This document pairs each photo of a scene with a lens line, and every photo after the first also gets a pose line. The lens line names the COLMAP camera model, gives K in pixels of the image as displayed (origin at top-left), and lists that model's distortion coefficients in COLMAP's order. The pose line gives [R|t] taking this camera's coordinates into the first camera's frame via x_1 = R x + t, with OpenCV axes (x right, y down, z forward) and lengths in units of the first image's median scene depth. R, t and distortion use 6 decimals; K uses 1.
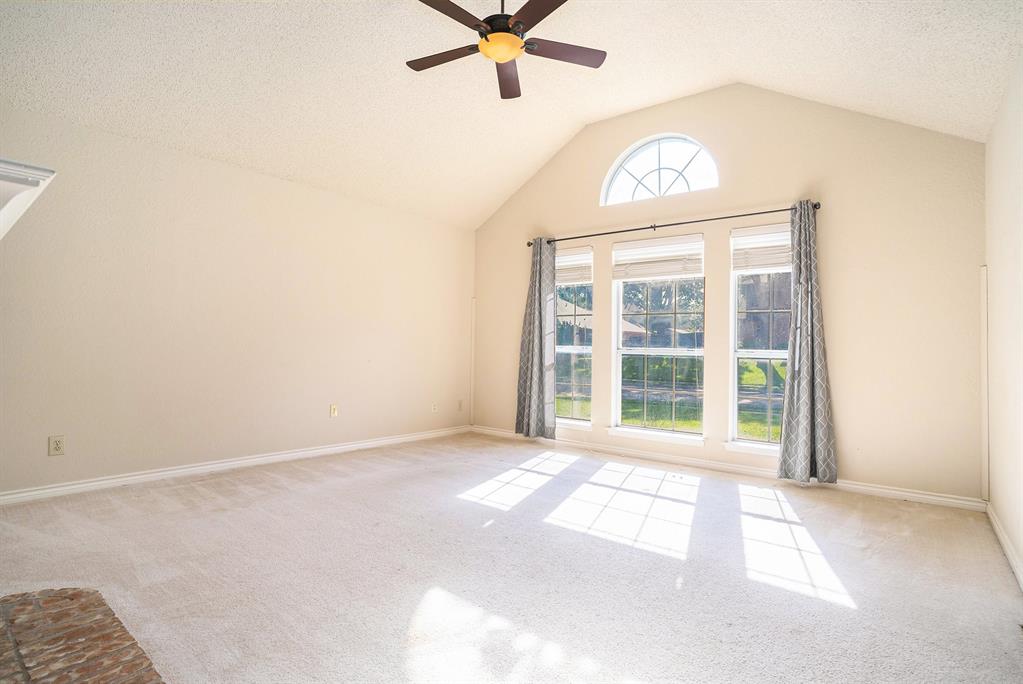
lens RADIAL K [[522.7, 0, 506.4], [0, 522.7, 339.4], [0, 0, 1]] dist [-0.073606, 0.031360]
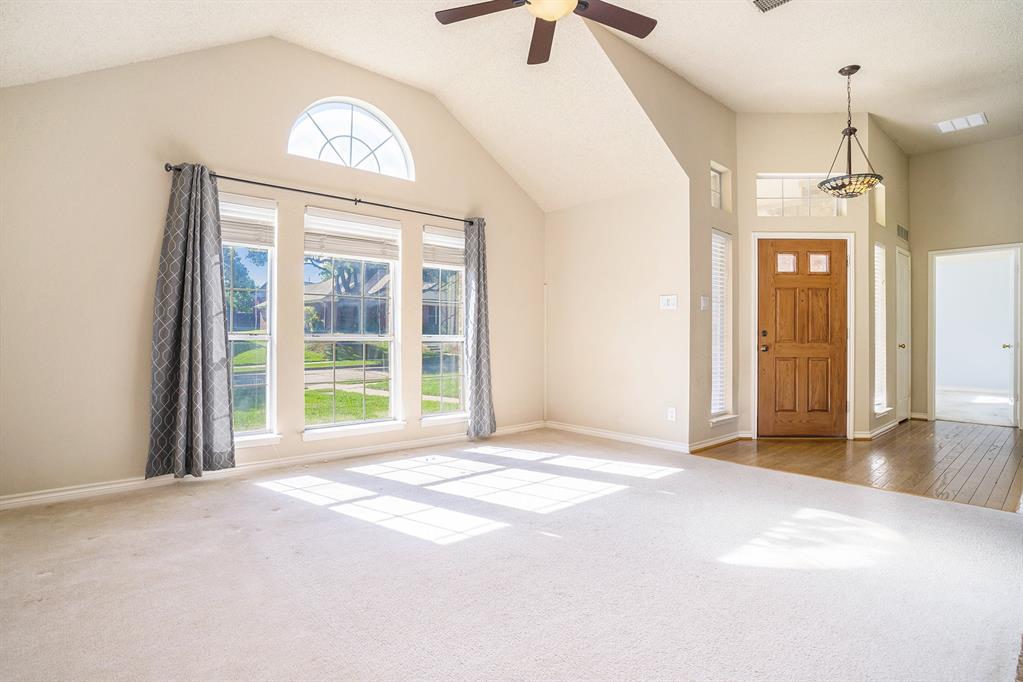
lens RADIAL K [[534.9, 0, 511.7], [0, 534.9, 330.4], [0, 0, 1]] dist [-0.080349, 0.041902]
pose [[0.134422, -0.009191, 0.990882, -0.699556], [-0.017894, 0.999771, 0.011701, -0.006307], [-0.990763, -0.019304, 0.134227, 0.700517]]
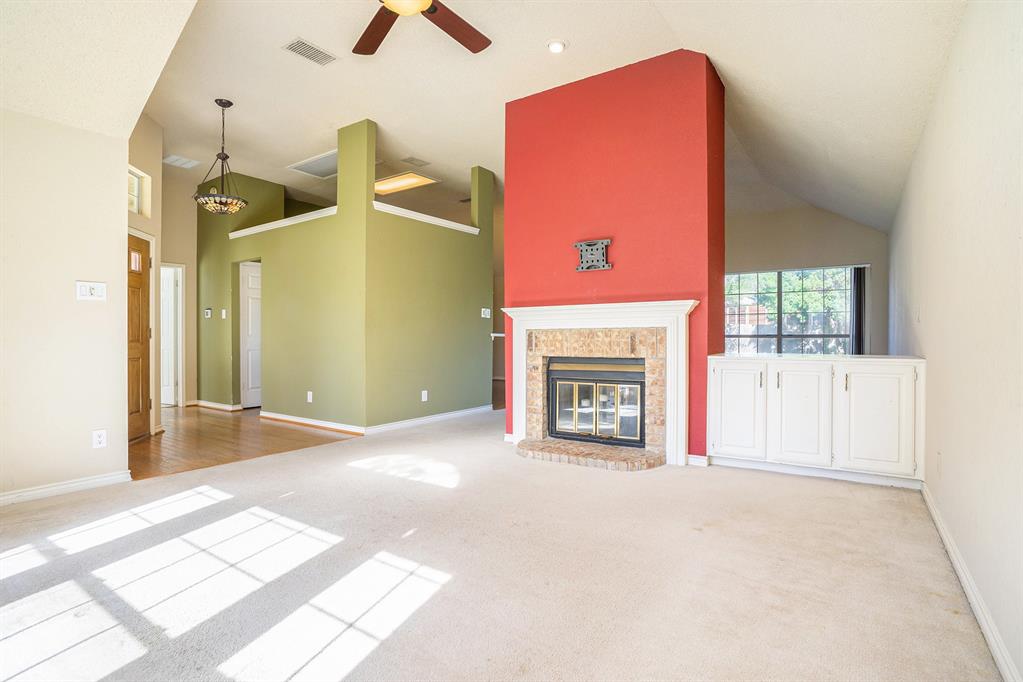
lens RADIAL K [[494.5, 0, 499.9], [0, 494.5, 344.5], [0, 0, 1]] dist [-0.036733, -0.000383]
pose [[-0.997087, -0.017242, -0.074303, -0.090790], [-0.017007, 0.999848, -0.003789, 0.019584], [0.074357, -0.002514, -0.997229, 1.377850]]
